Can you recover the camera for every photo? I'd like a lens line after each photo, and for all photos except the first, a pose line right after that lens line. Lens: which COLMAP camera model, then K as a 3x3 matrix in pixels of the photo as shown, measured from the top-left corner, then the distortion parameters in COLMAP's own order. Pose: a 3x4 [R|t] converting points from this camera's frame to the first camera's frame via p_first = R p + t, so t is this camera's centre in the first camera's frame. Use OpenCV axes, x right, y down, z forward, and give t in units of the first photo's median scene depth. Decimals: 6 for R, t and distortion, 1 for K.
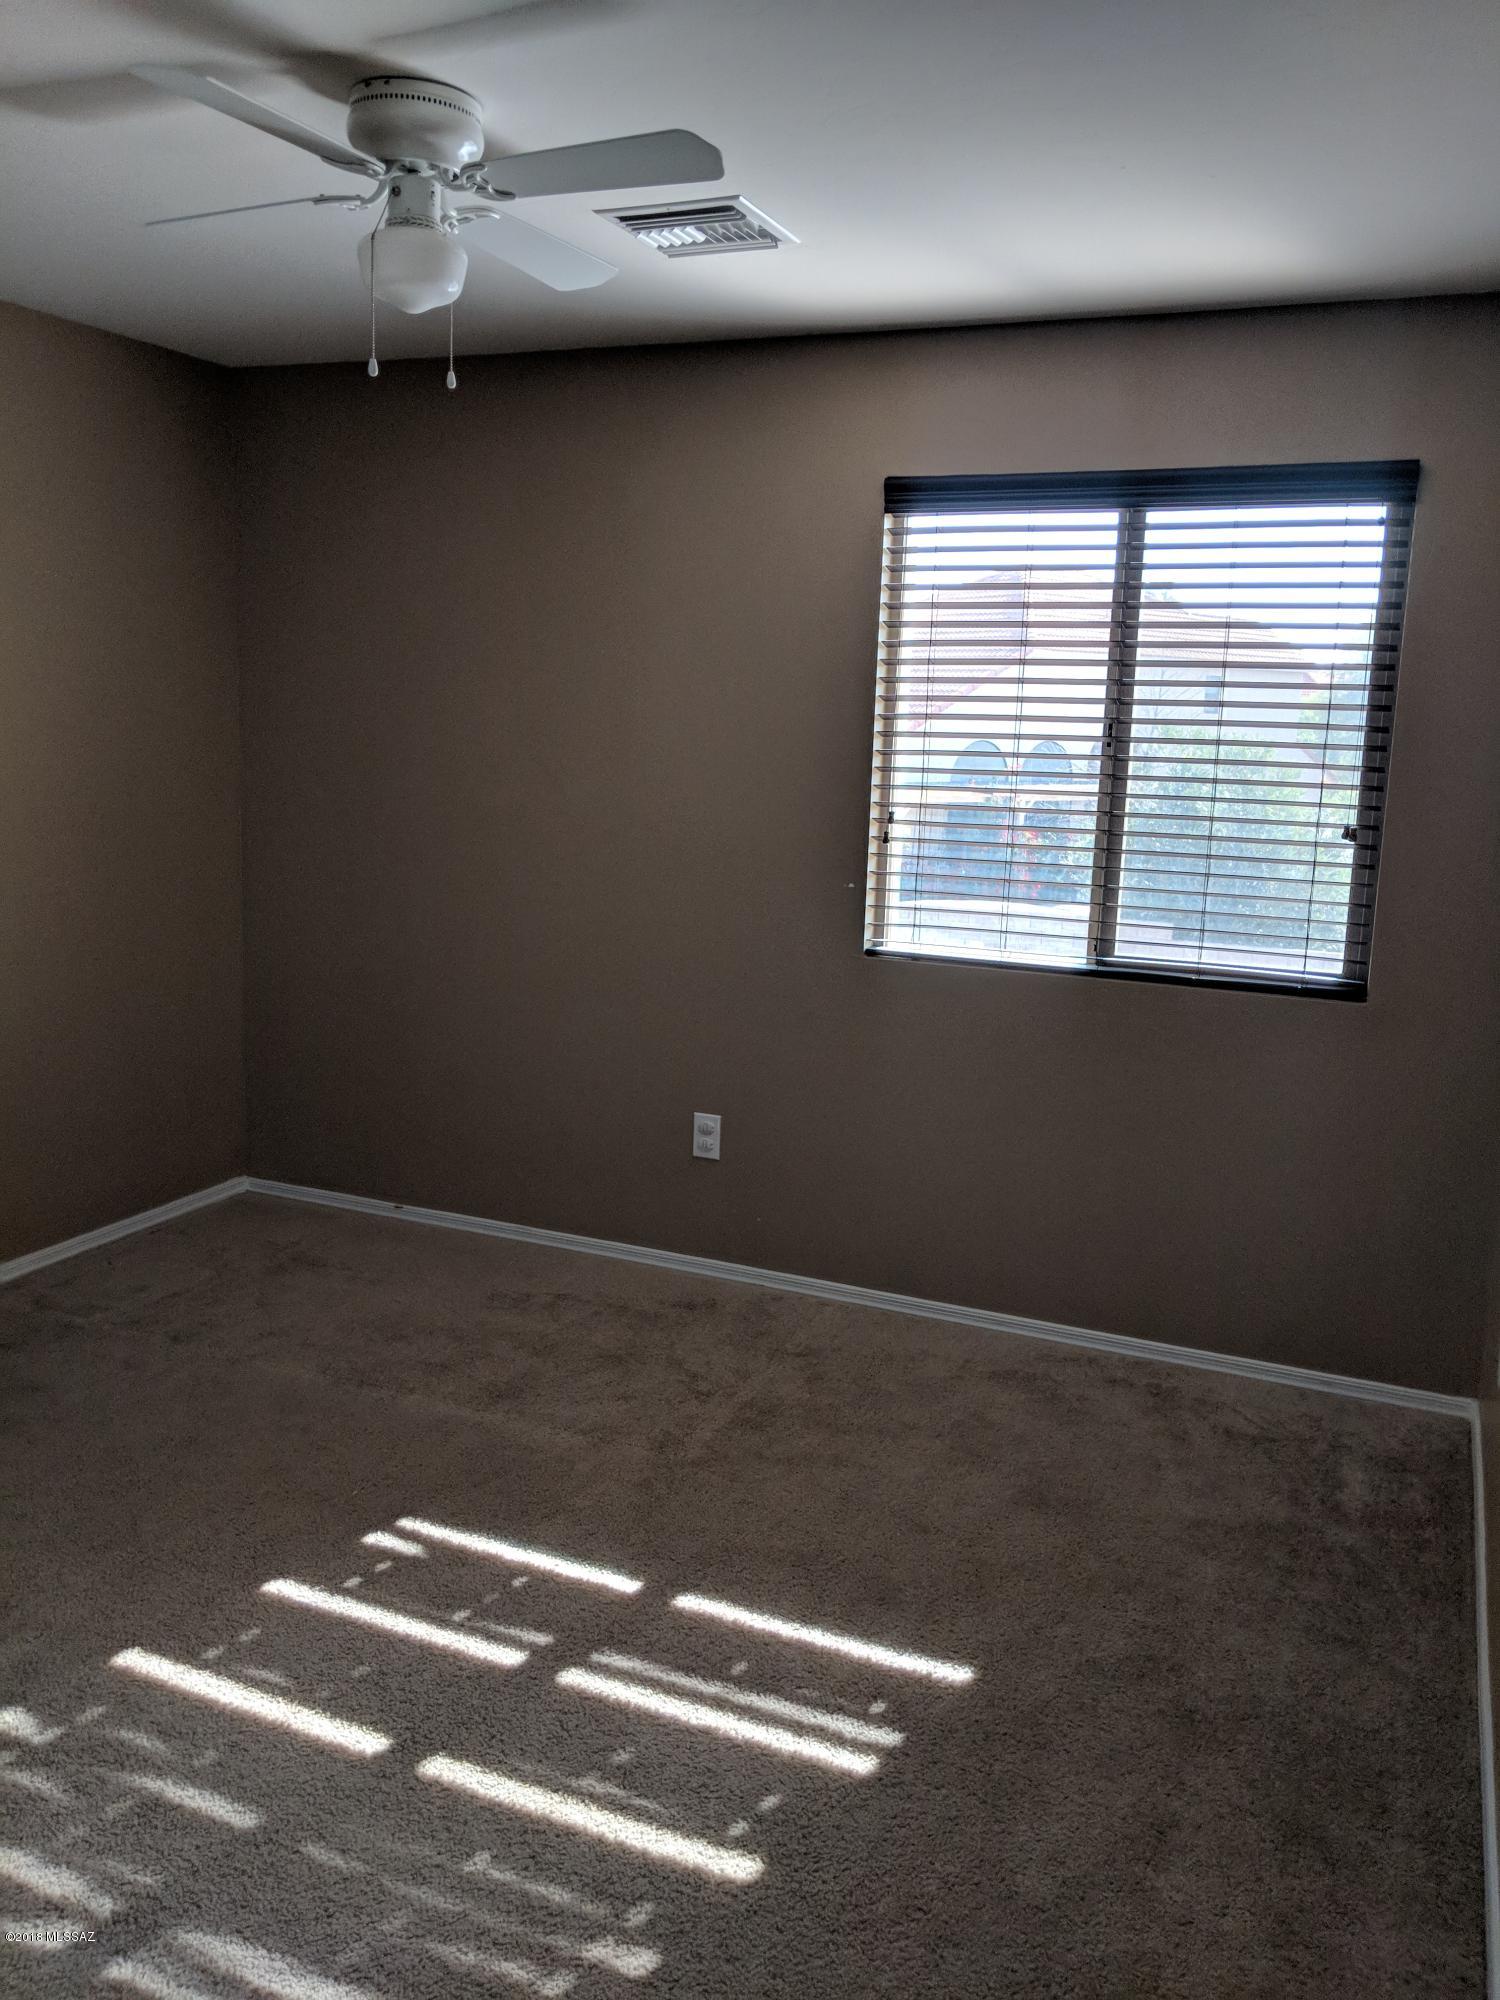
lens RADIAL K [[1623.8, 0, 704.2], [0, 1623.8, 992.8], [0, 0, 1]] dist [0.038616, -0.093819]
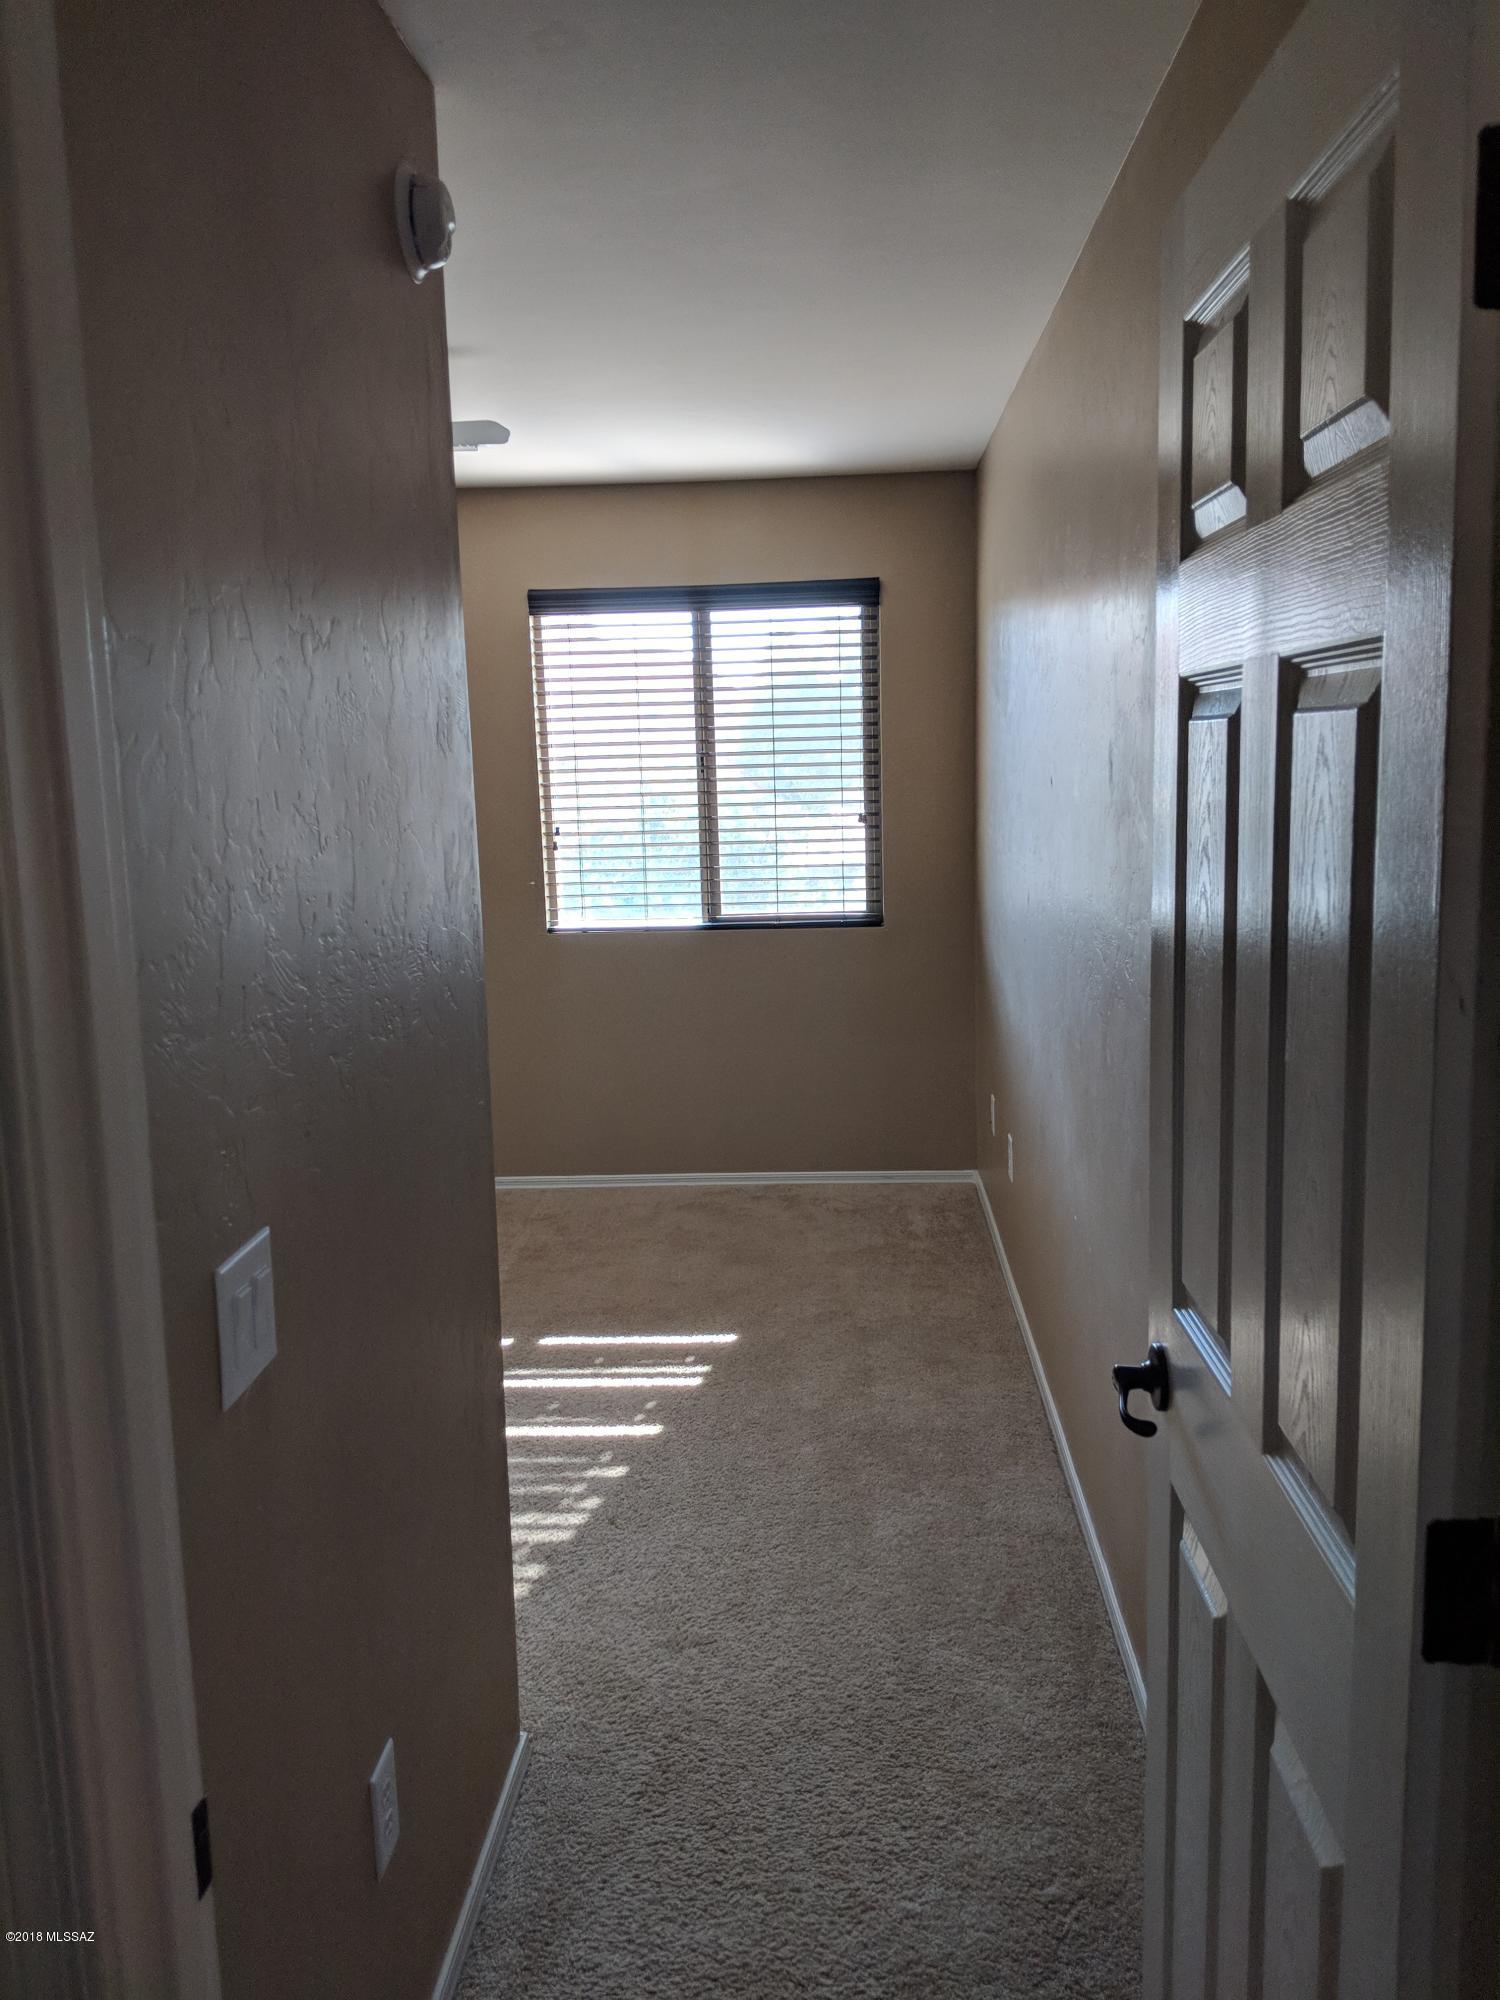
lens RADIAL K [[1596.1, 0, 738.5], [0, 1596.1, 1002.9], [0, 0, 1]] dist [0.097672, -0.191525]
pose [[0.934017, -0.110864, 0.339589, -0.252176], [0.115628, 0.993273, 0.006244, 0.053952], [-0.337997, 0.033434, 0.940553, -0.389114]]
